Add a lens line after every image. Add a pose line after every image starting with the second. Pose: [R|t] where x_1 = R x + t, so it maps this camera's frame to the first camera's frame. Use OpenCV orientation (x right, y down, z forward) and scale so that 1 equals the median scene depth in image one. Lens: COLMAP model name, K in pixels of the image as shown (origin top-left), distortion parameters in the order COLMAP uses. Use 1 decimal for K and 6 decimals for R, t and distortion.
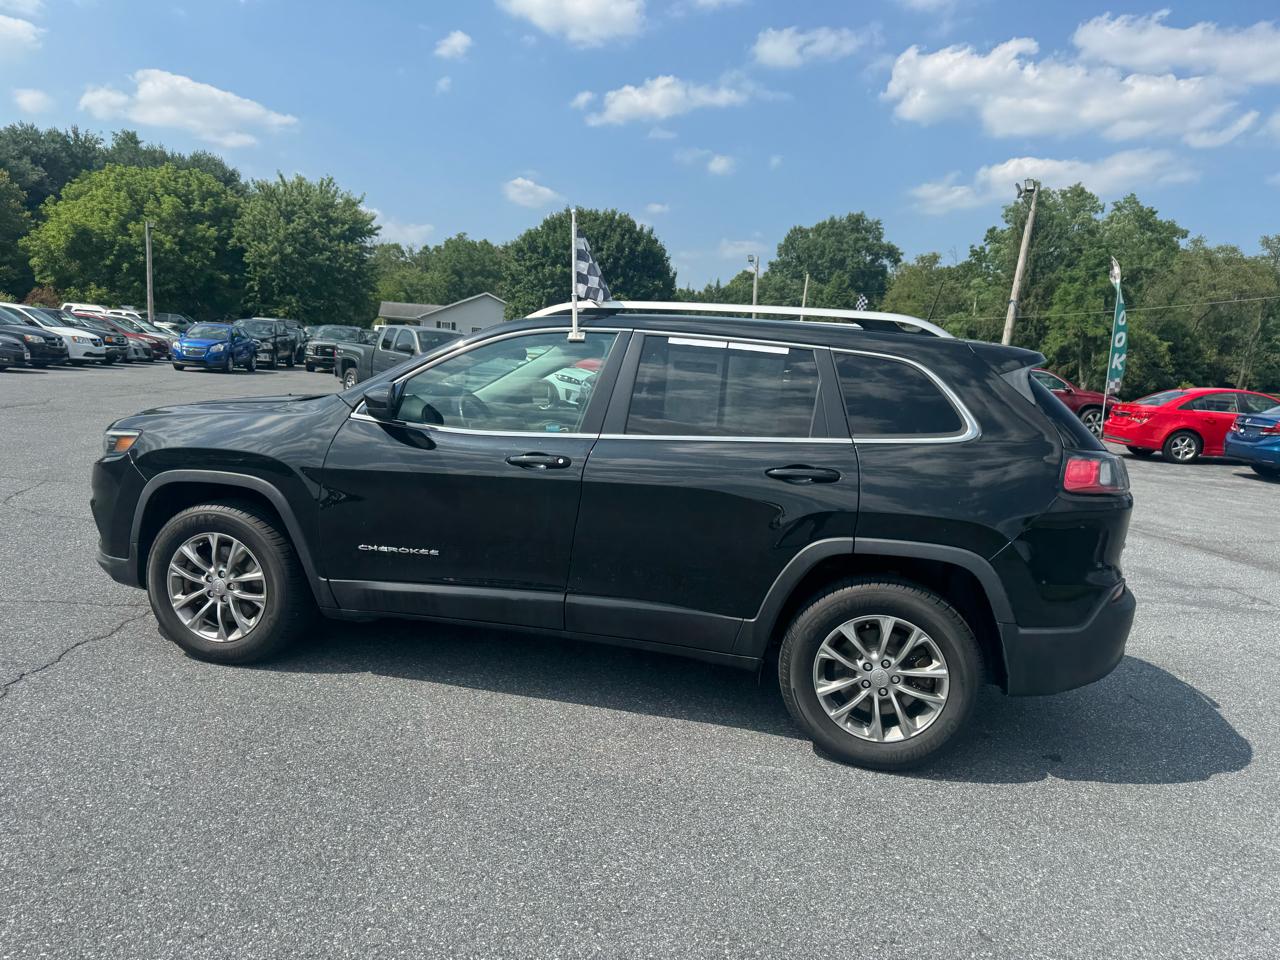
lens RADIAL K [[907.7, 0, 638.8], [0, 907.7, 486.4], [0, 0, 1]] dist [0.035996, -0.042203]
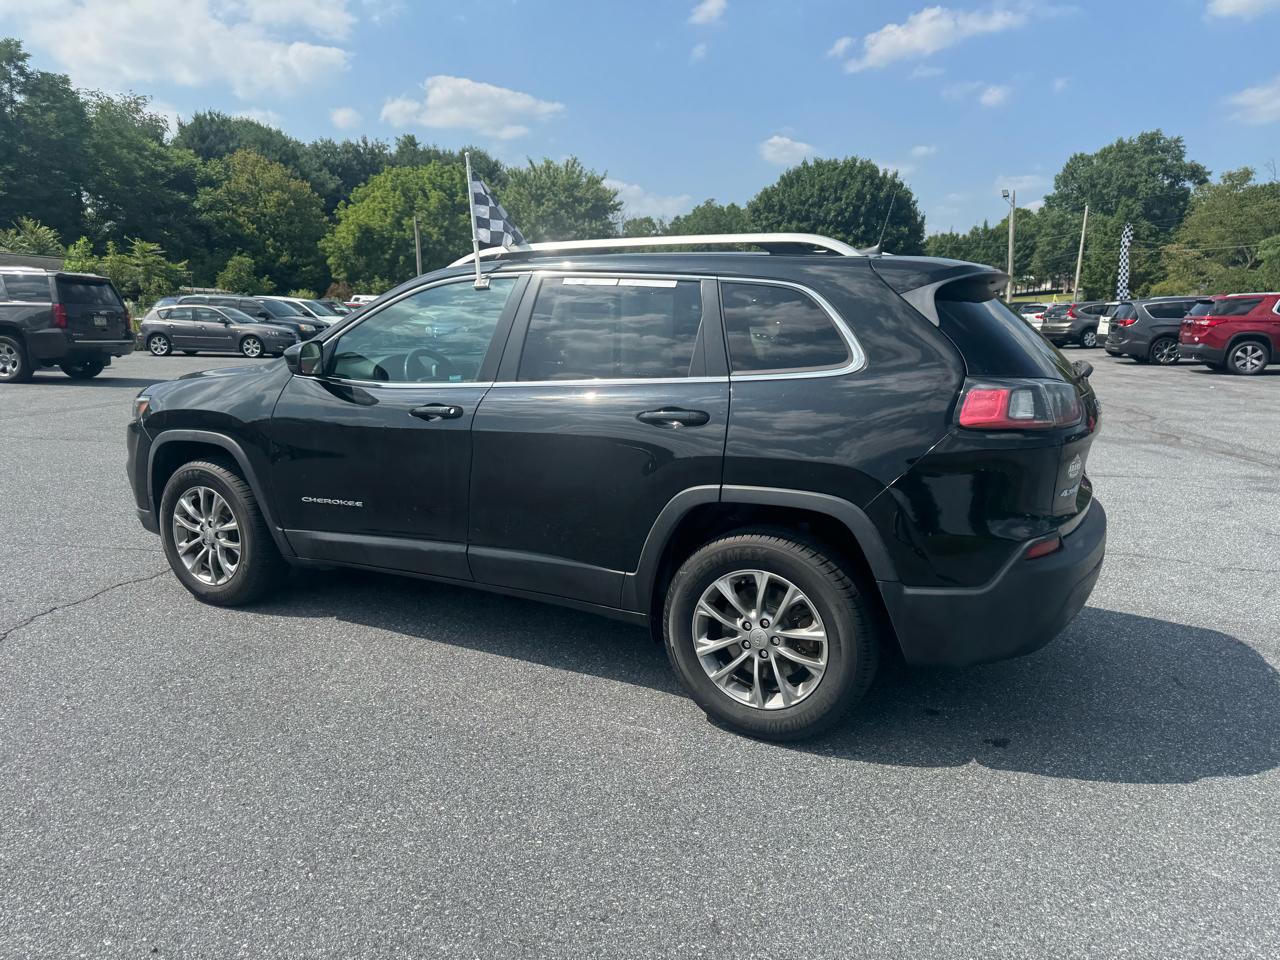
lens RADIAL K [[908.4, 0, 636.1], [0, 908.4, 484.5], [0, 0, 1]] dist [0.023910, -0.027998]
pose [[0.958465, -0.007906, -0.285101, 0.024429], [0.018487, 0.999236, 0.034441, 0.001385], [0.284611, -0.038282, 0.957878, 0.006468]]
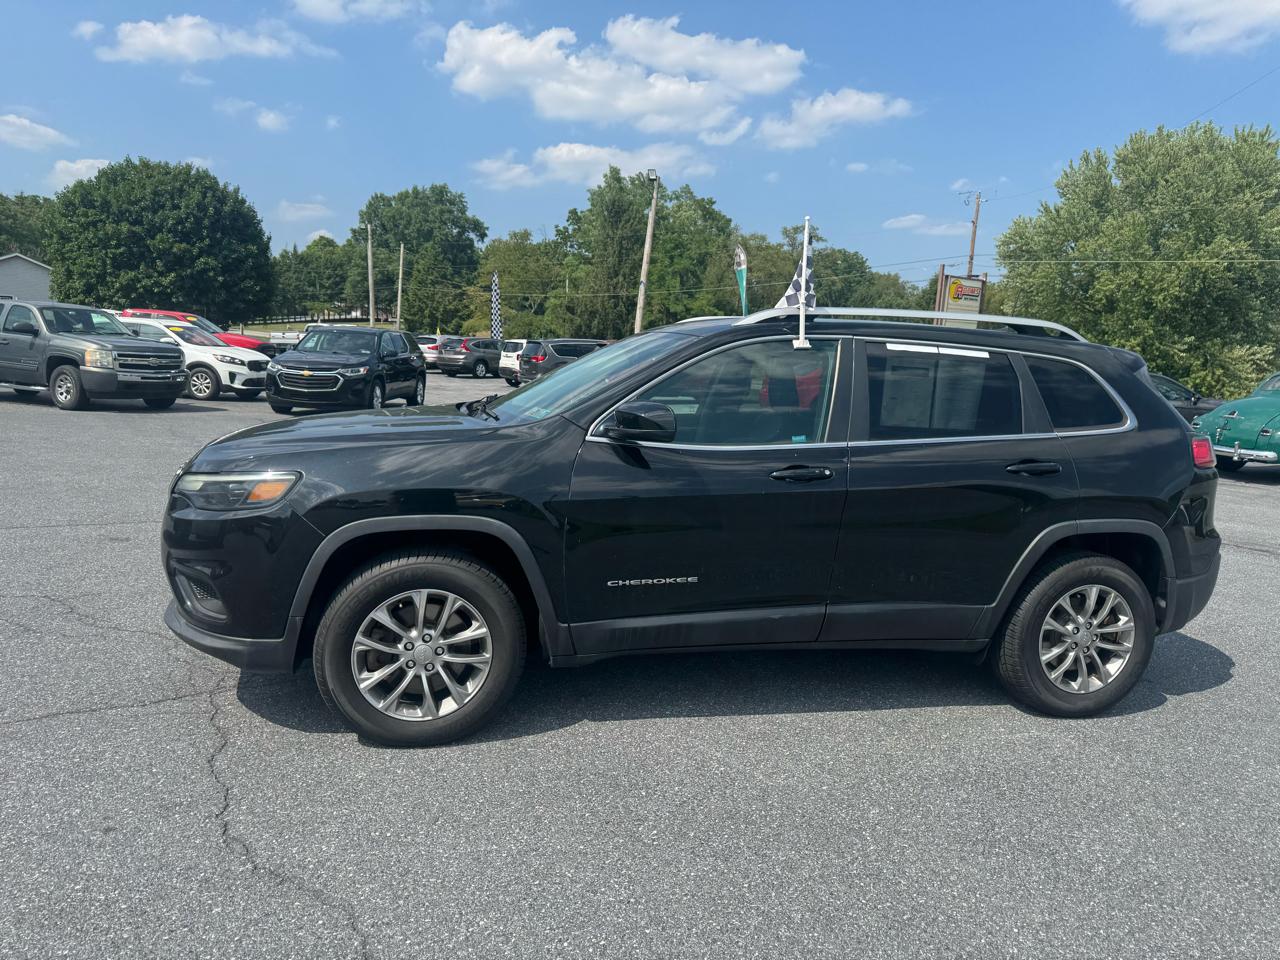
lens RADIAL K [[901.1, 0, 641.2], [0, 901.1, 484.8], [0, 0, 1]] dist [0.047167, -0.058504]
pose [[0.897562, -0.081297, 0.433328, -0.043685], [0.068244, 0.996625, 0.045621, -0.004594], [-0.435575, -0.011376, 0.900081, 0.012641]]
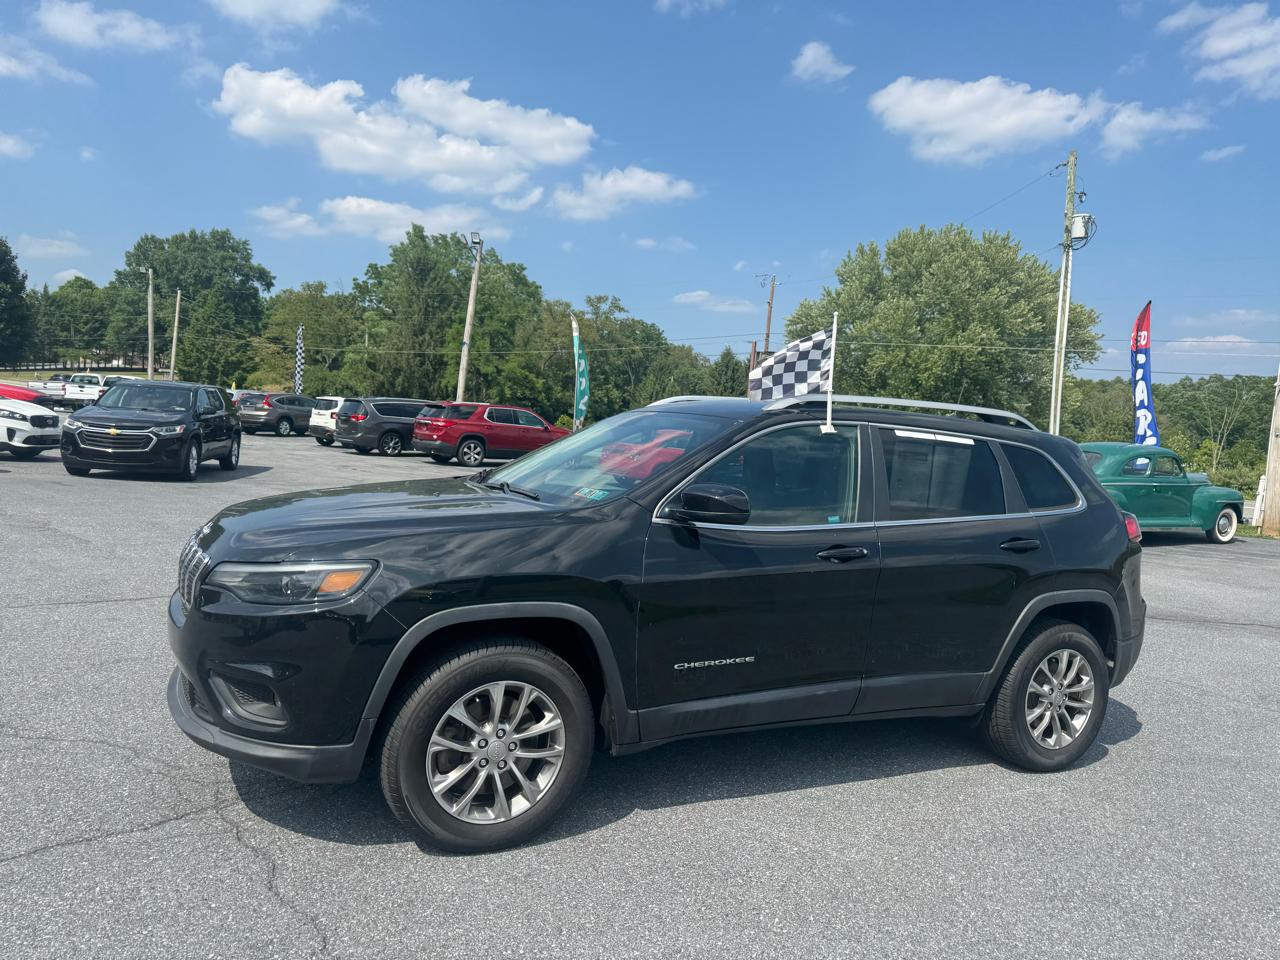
lens RADIAL K [[907.2, 0, 638.3], [0, 907.2, 492.2], [0, 0, 1]] dist [0.028962, -0.032758]
pose [[0.775350, -0.052253, 0.629366, -0.059050], [0.065683, 0.997839, 0.001928, -0.007244], [-0.628107, 0.039844, 0.777106, 0.021886]]
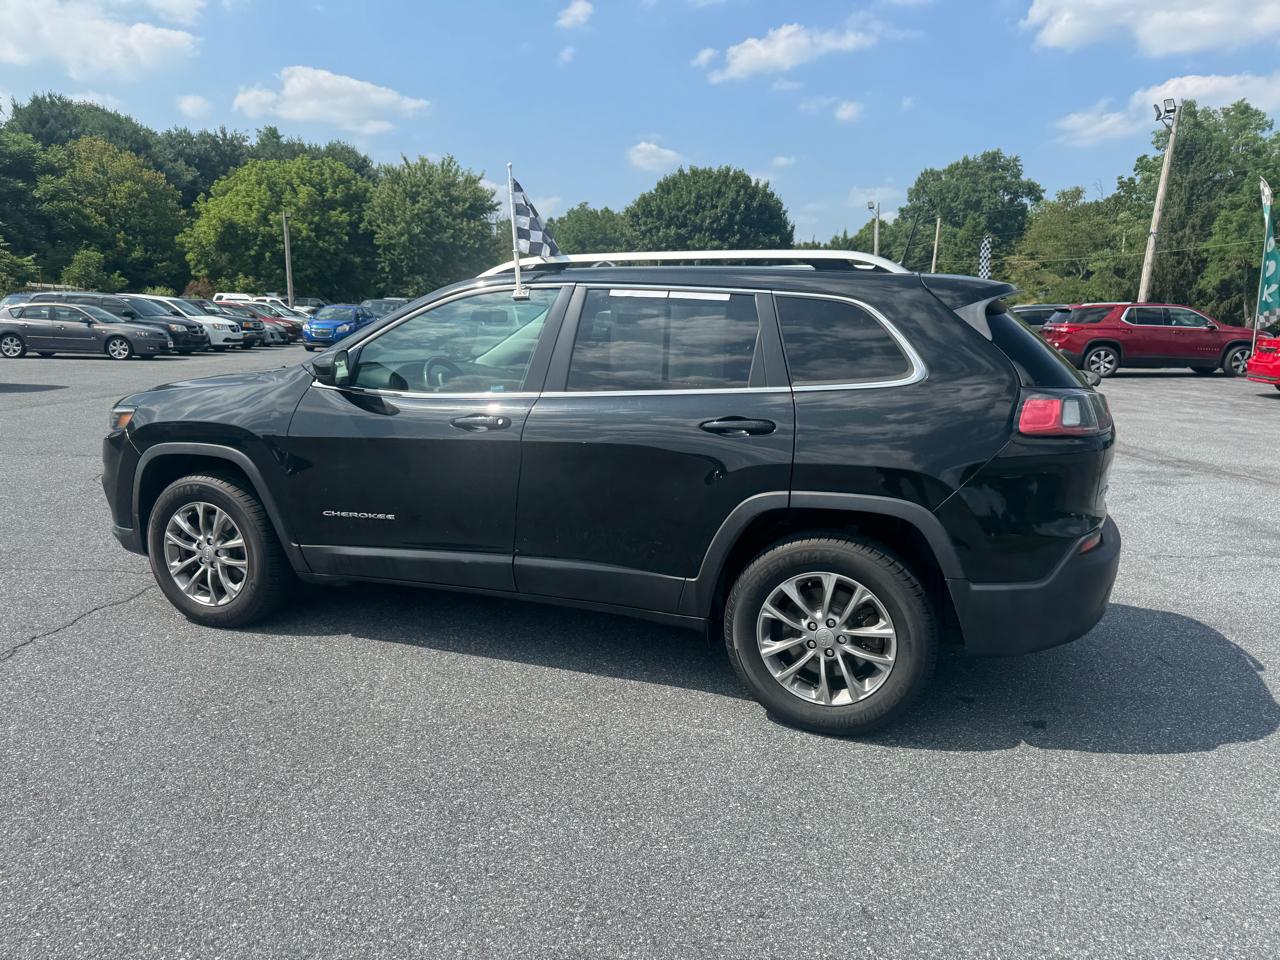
lens RADIAL K [[907.7, 0, 643.0], [0, 907.7, 476.4], [0, 0, 1]] dist [0.027078, -0.037026]
pose [[0.989383, -0.027356, -0.142736, 0.012981], [0.031630, 0.999114, 0.027759, 0.000571], [0.141850, -0.031979, 0.989372, 0.002689]]
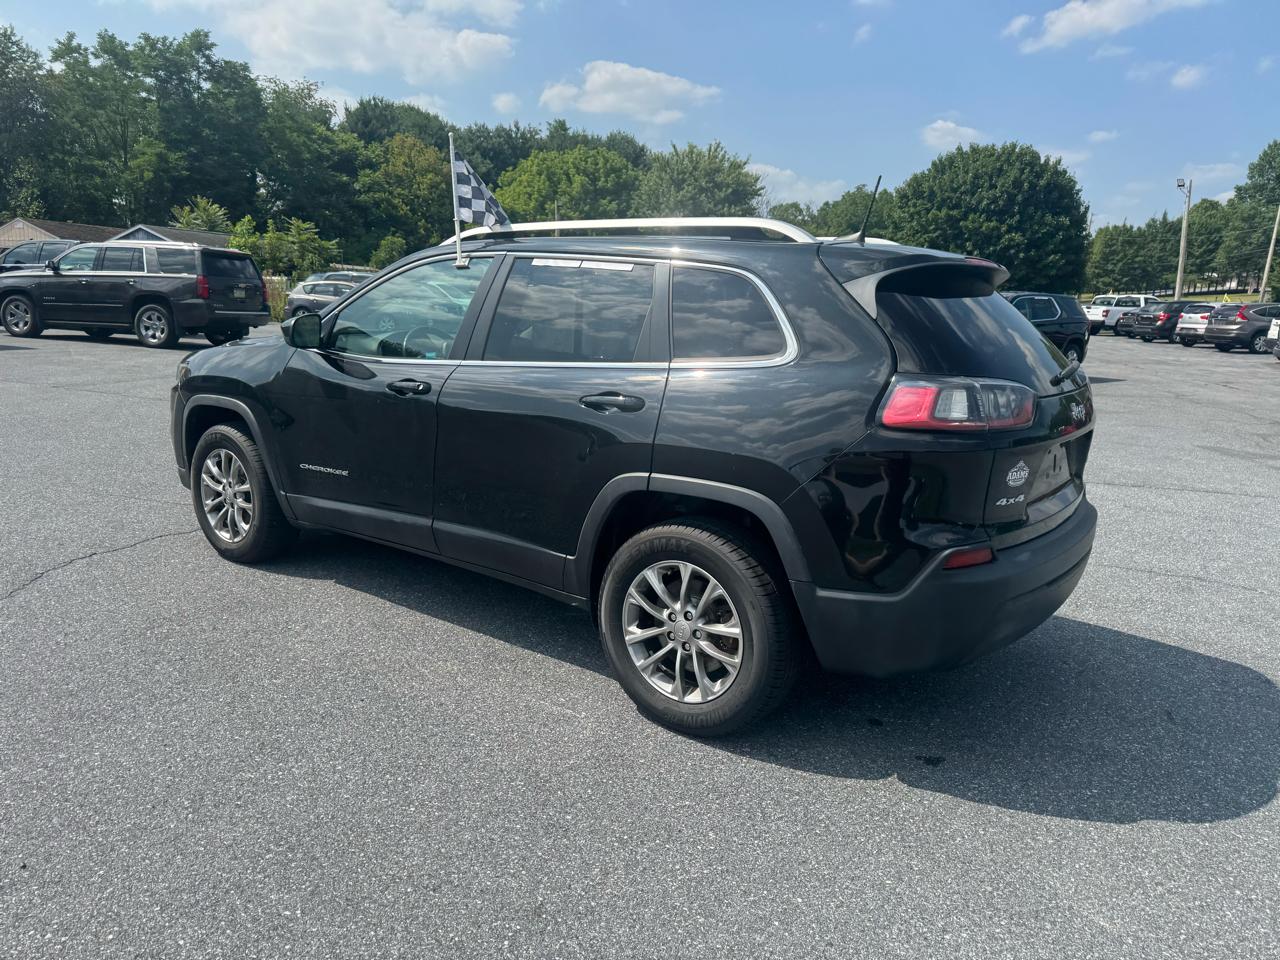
lens RADIAL K [[907.7, 0, 638.8], [0, 907.7, 486.4], [0, 0, 1]] dist [0.035996, -0.042203]
pose [[0.905953, 0.050897, -0.420307, 0.035642], [-0.032242, 0.998159, 0.051375, 0.001483], [0.422148, -0.032992, 0.905926, 0.011089]]
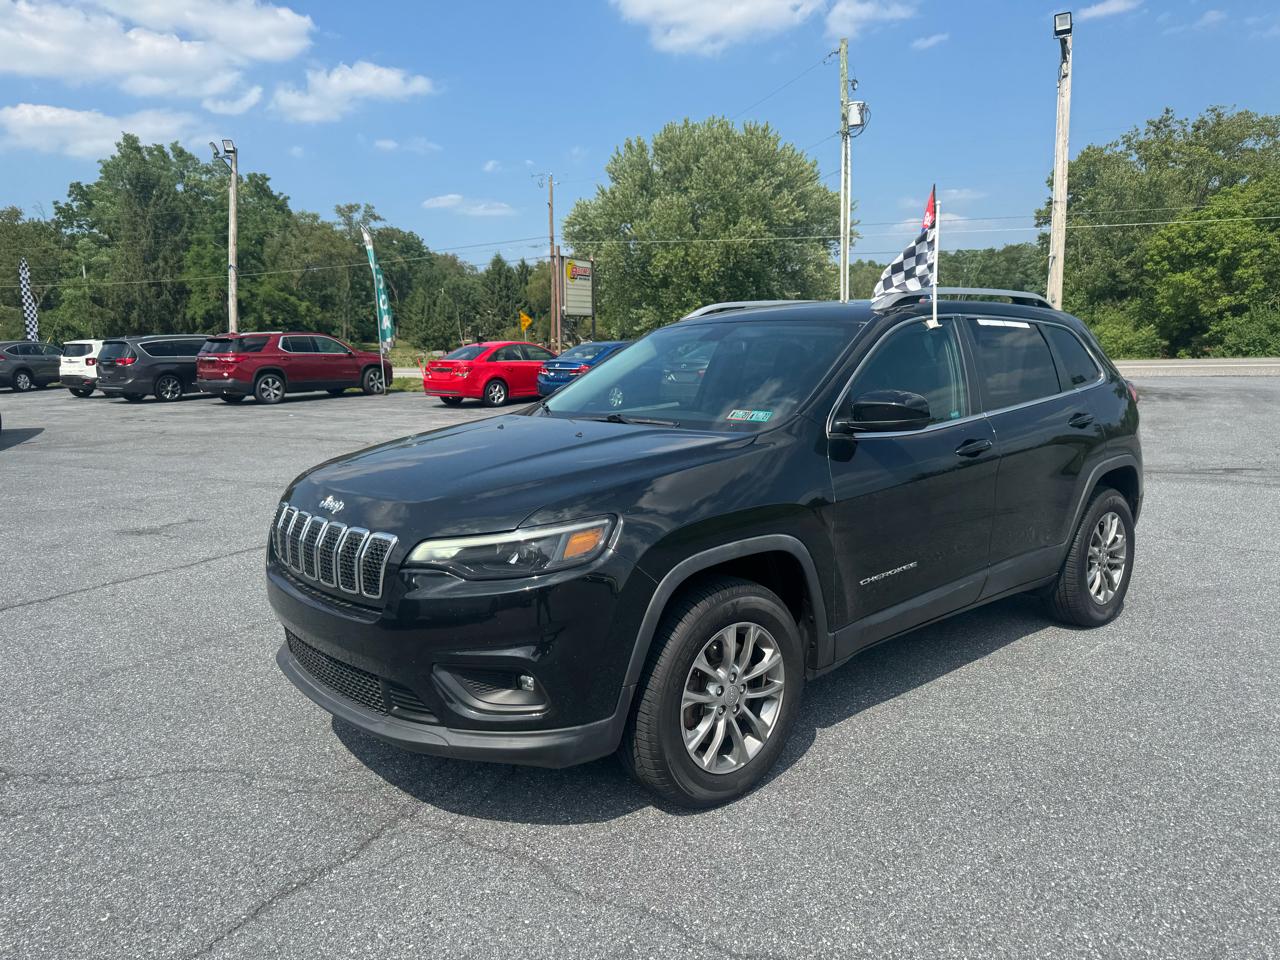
lens RADIAL K [[912.7, 0, 634.9], [0, 912.7, 484.0], [0, 0, 1]] dist [0.011973, -0.010357]
pose [[0.589656, -0.194477, 0.783891, -0.073318], [0.164741, 0.979133, 0.118993, -0.010959], [-0.790675, 0.058974, 0.609389, 0.042561]]
